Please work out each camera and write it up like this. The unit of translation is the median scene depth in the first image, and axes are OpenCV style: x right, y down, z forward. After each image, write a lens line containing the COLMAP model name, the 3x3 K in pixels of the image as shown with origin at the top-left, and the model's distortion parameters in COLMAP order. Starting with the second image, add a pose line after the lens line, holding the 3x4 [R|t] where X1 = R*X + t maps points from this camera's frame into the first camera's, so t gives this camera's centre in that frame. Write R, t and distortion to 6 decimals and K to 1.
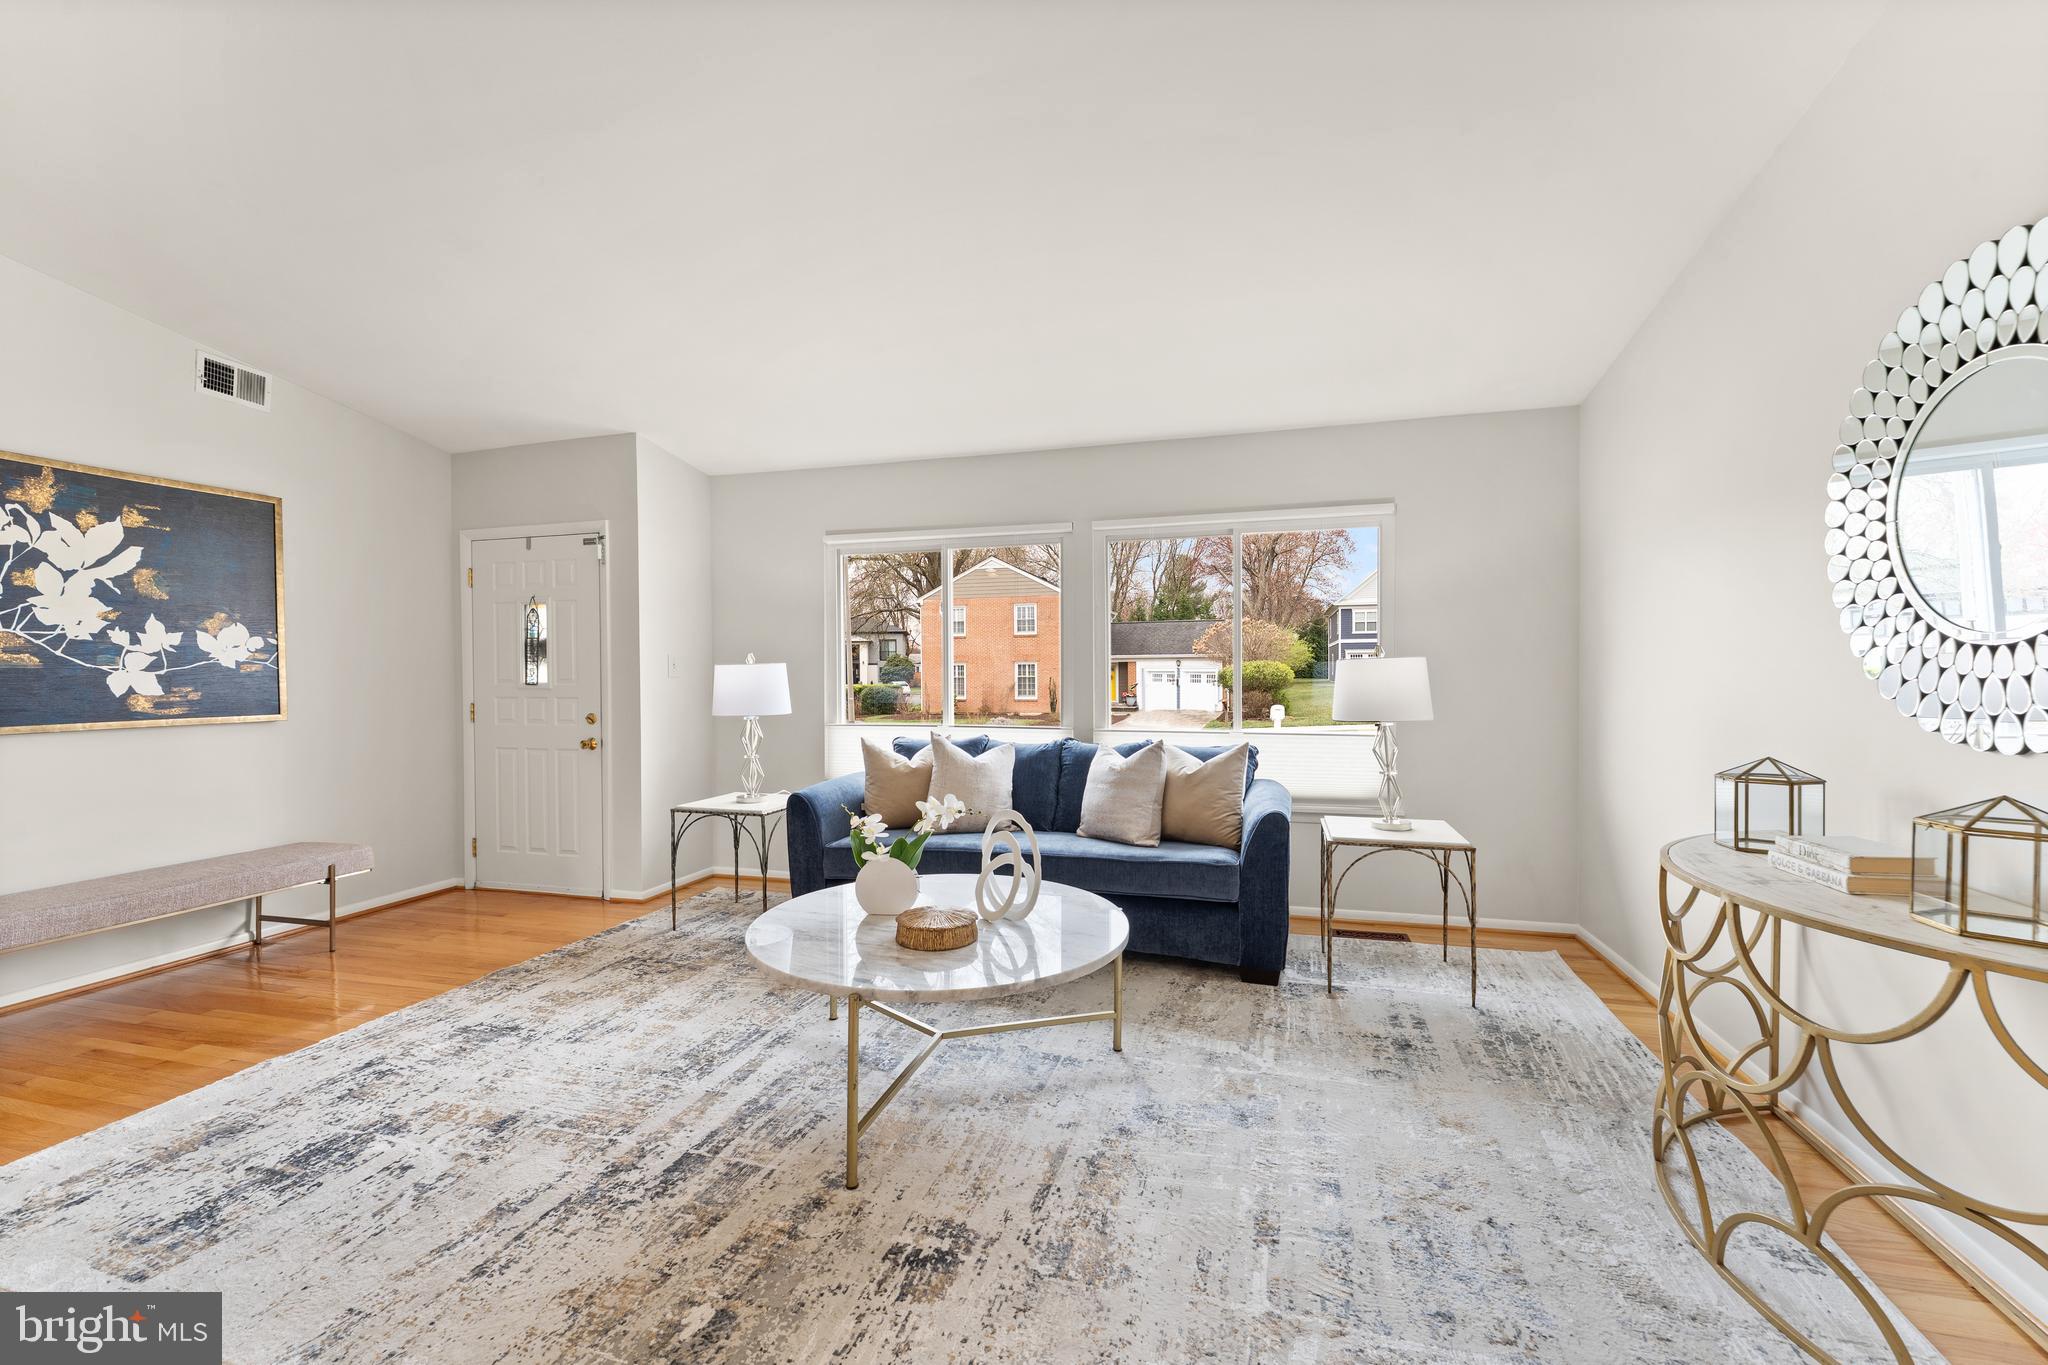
lens RADIAL K [[833.9, 0, 1028.9], [0, 833.9, 689.5], [0, 0, 1]] dist [0.000289, -0.000183]
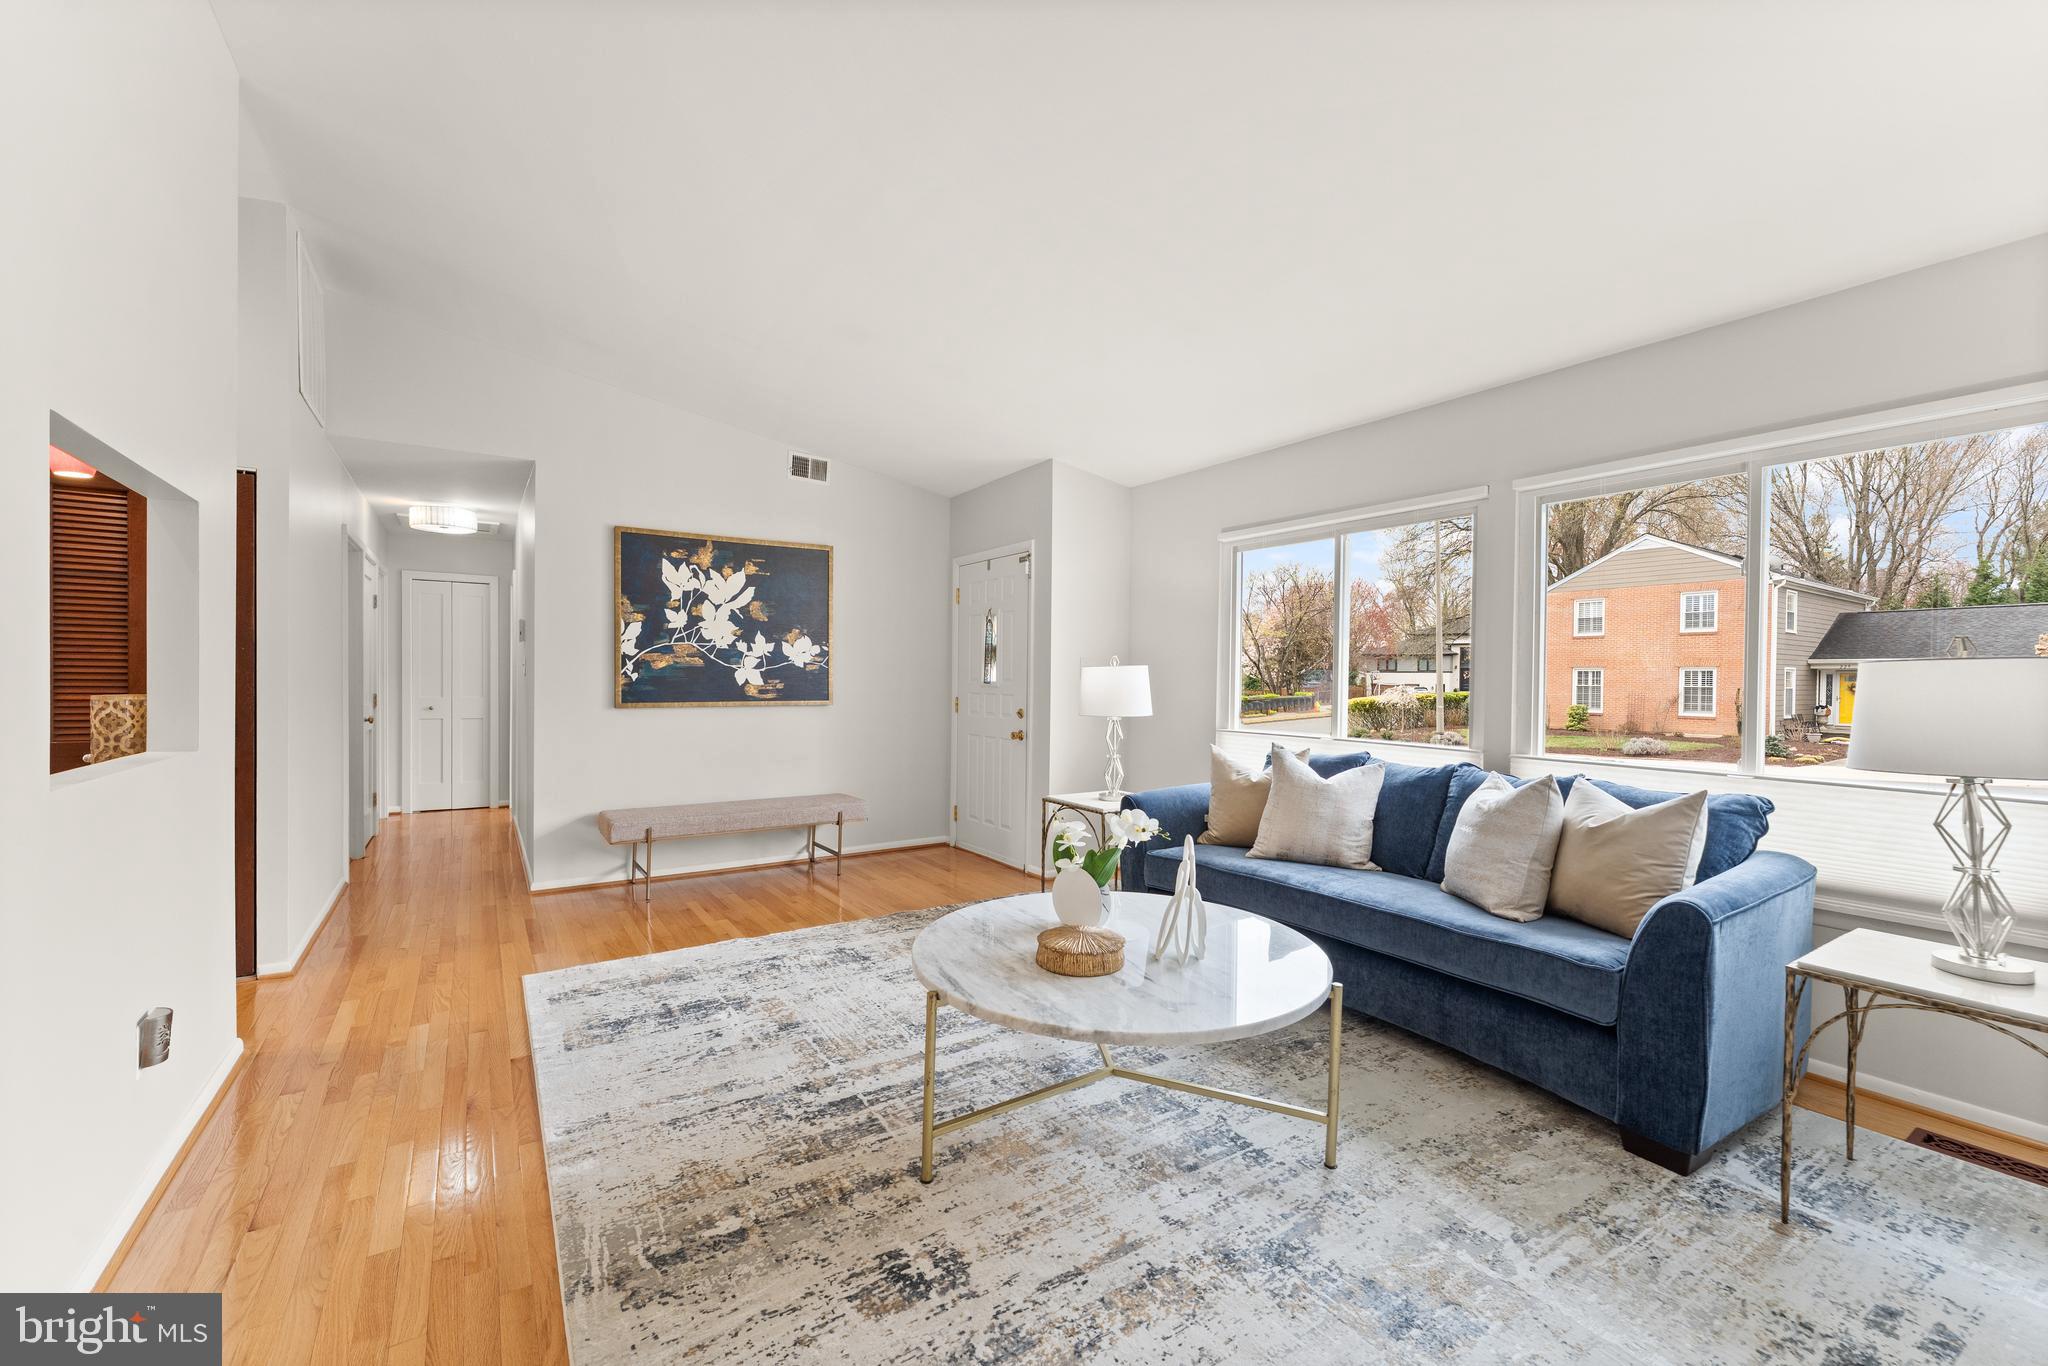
lens RADIAL K [[833.9, 0, 1022.9], [0, 833.9, 689.1], [0, 0, 1]] dist [0.000289, -0.000183]
pose [[0.756780, 0.022570, -0.653280, 0.308572], [-0.026161, 0.999649, 0.004231, -0.004468], [0.653146, 0.013889, 0.757105, 0.177913]]
